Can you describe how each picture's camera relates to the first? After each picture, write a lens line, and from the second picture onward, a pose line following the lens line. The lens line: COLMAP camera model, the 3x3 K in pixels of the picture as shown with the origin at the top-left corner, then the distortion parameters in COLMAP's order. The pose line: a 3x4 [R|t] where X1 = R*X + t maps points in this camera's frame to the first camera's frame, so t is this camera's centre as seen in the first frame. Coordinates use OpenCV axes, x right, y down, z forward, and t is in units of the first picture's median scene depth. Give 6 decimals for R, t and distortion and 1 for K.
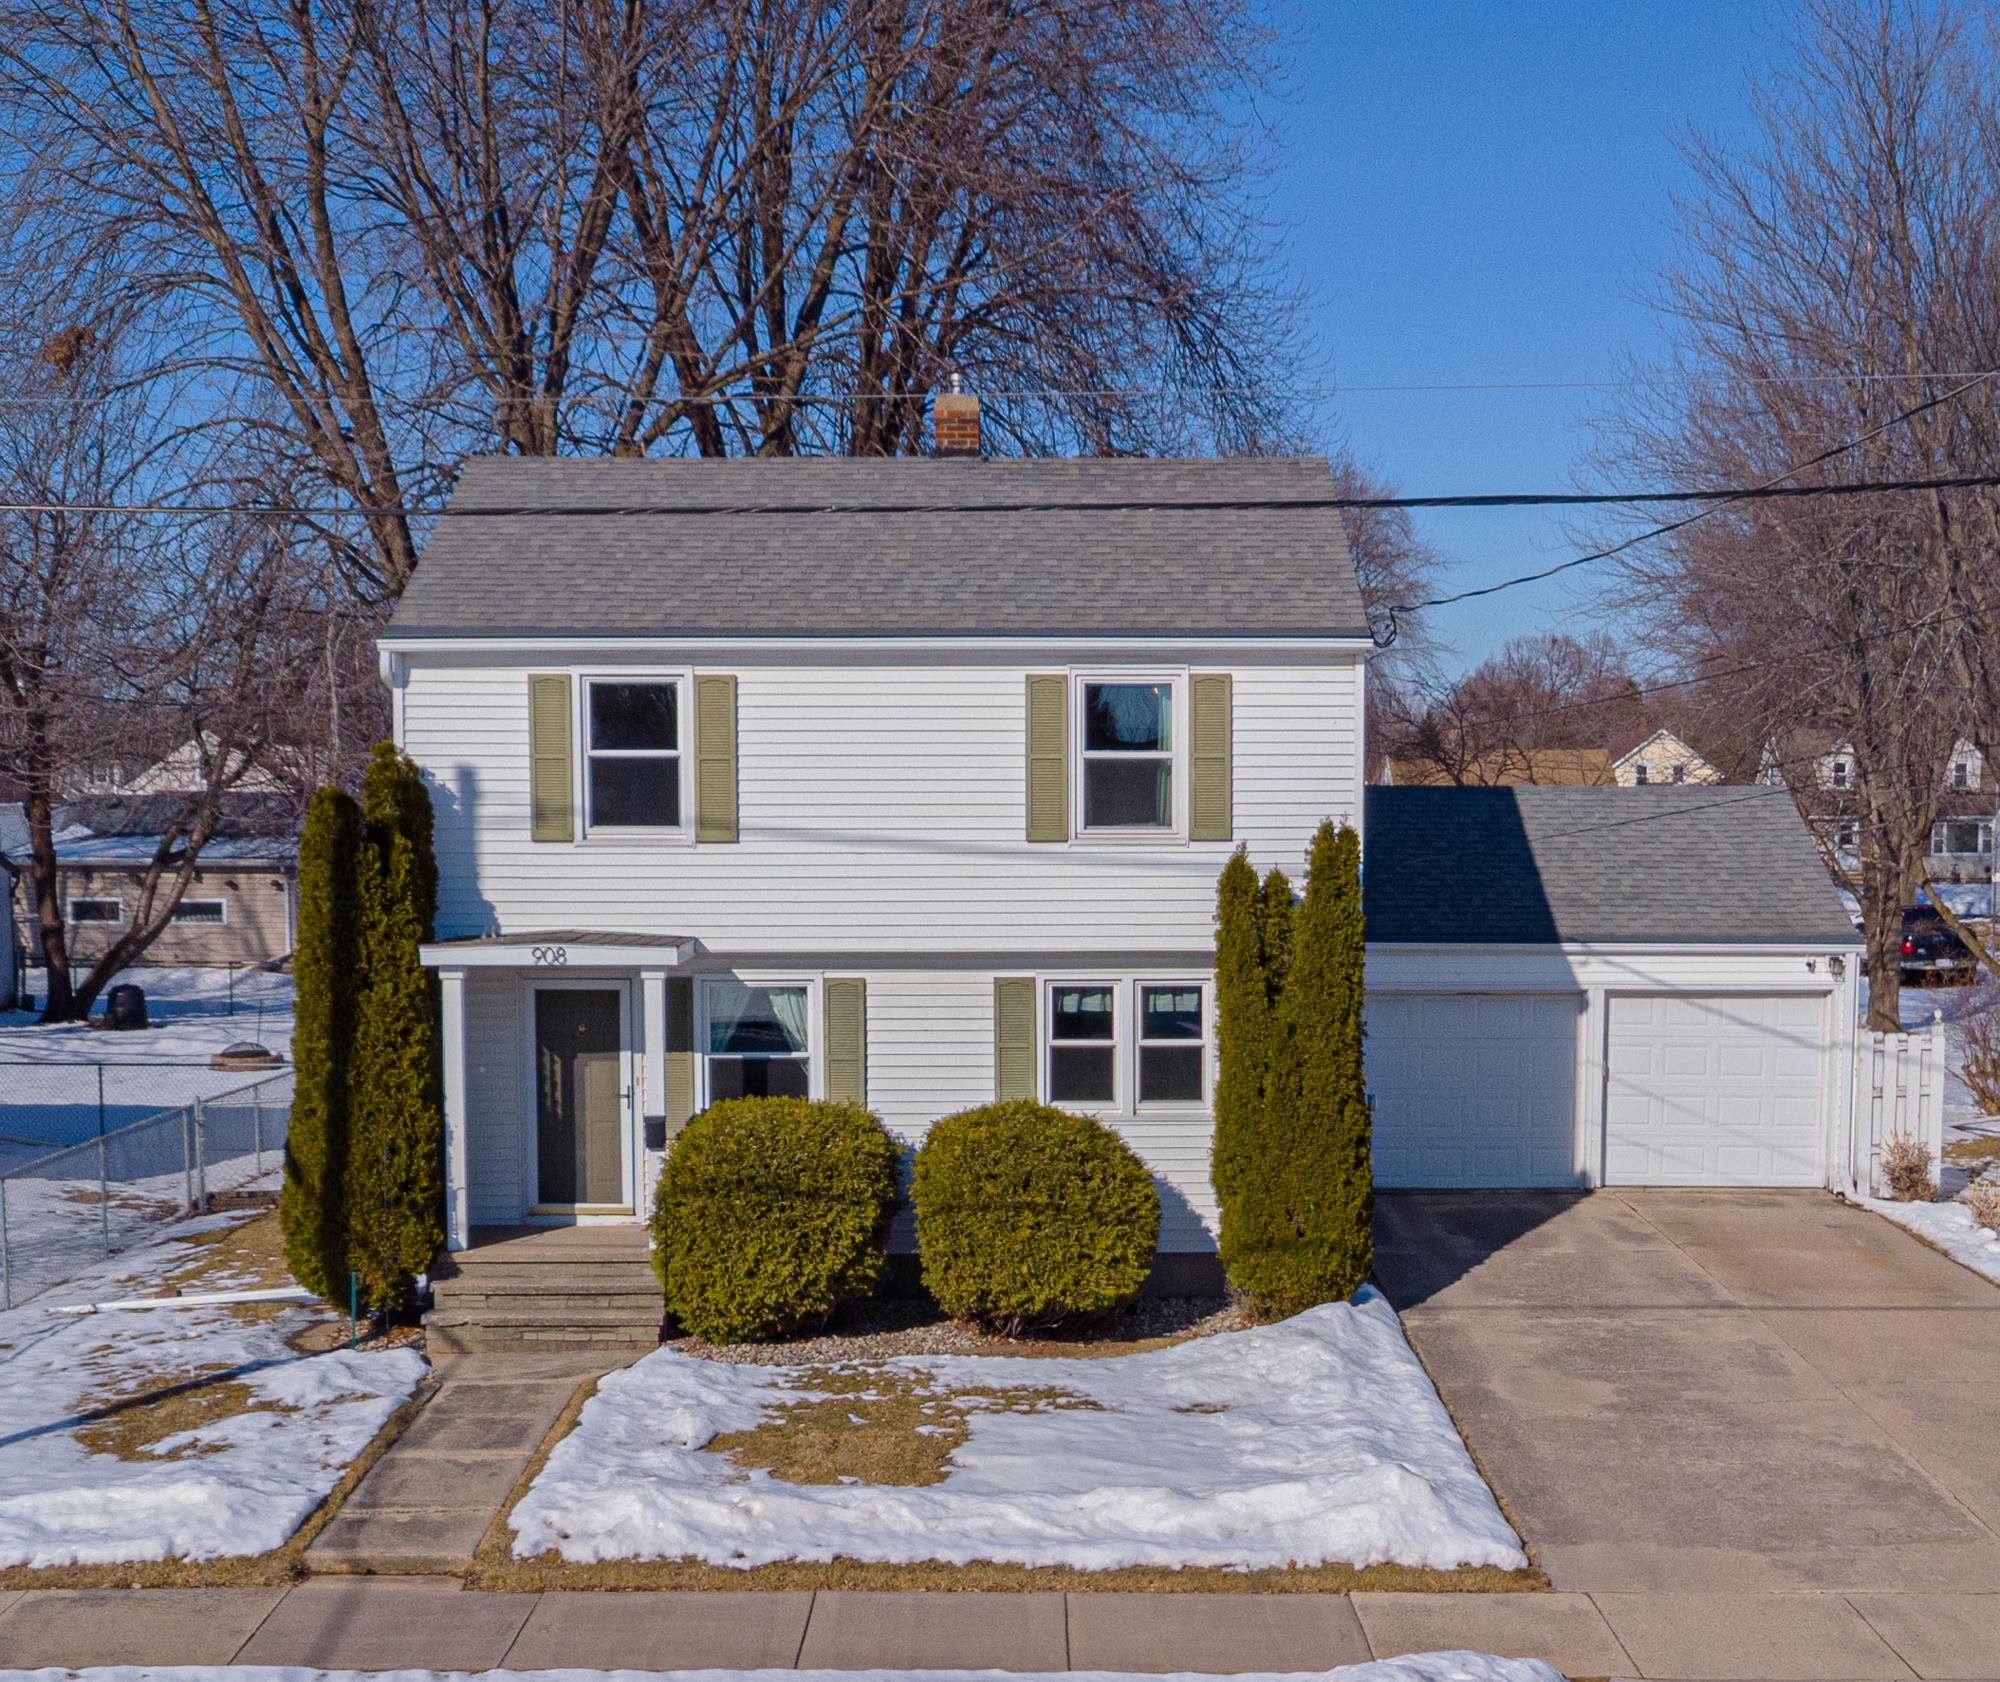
lens RADIAL K [[2957.4, 0, 1003.2], [0, 2957.4, 911.6], [0, 0, 1]] dist [-0.022140, -0.022269]
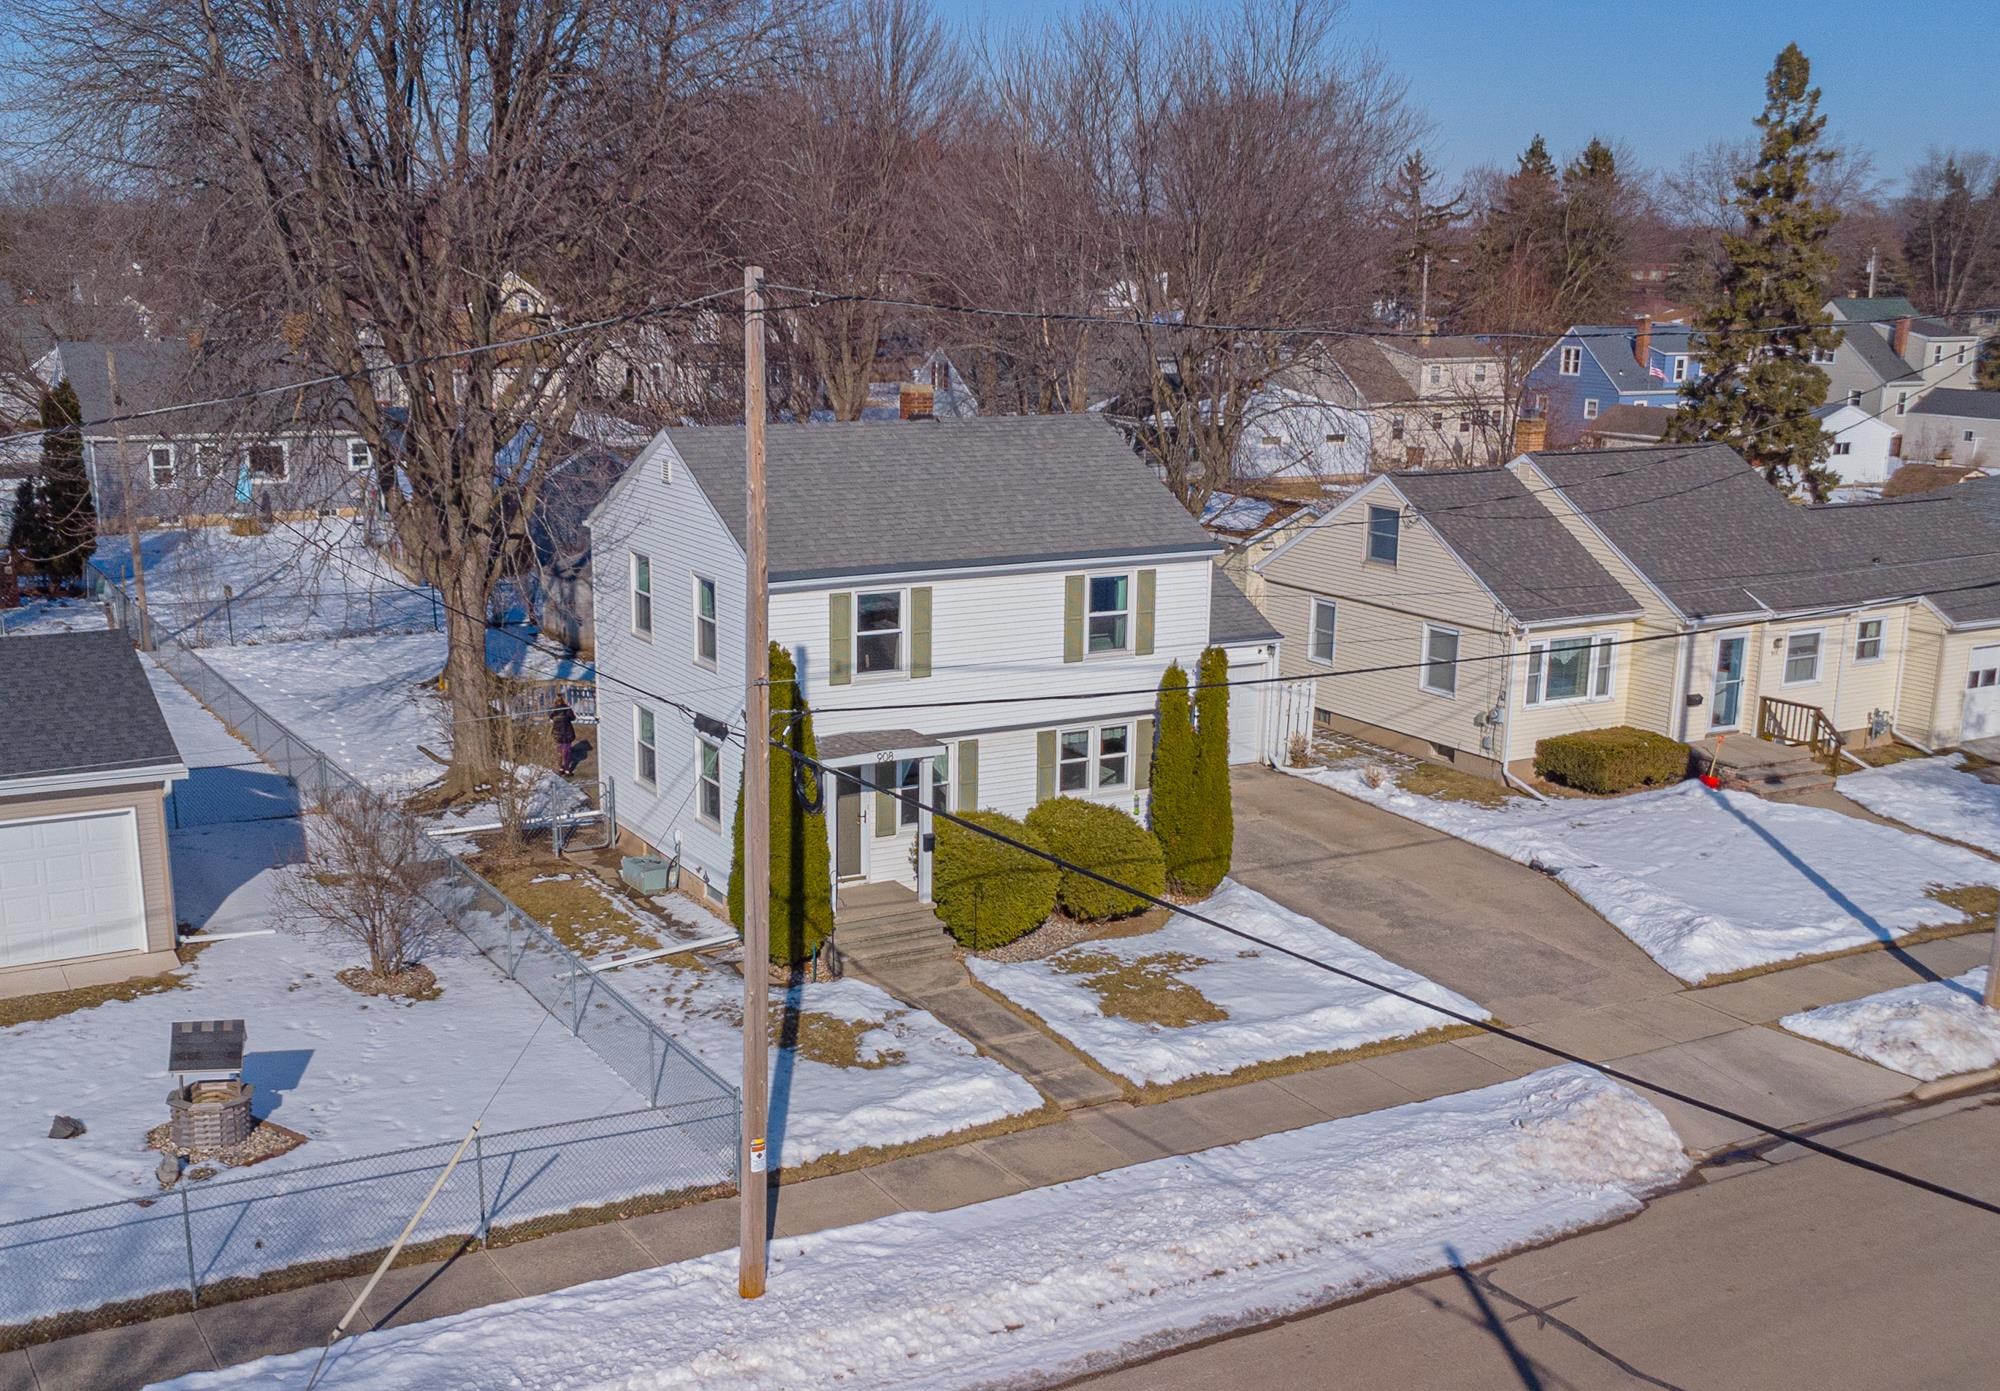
lens RADIAL K [[2326.9, 0, 1000.0], [0, 2326.9, 695.5], [0, 0, 1]] dist [0.020942, 0.012606]
pose [[0.865268, -0.088313, 0.493469, -0.766629], [0.011210, 0.987523, 0.157075, -0.237740], [-0.501184, -0.130381, 0.855462, -0.258763]]
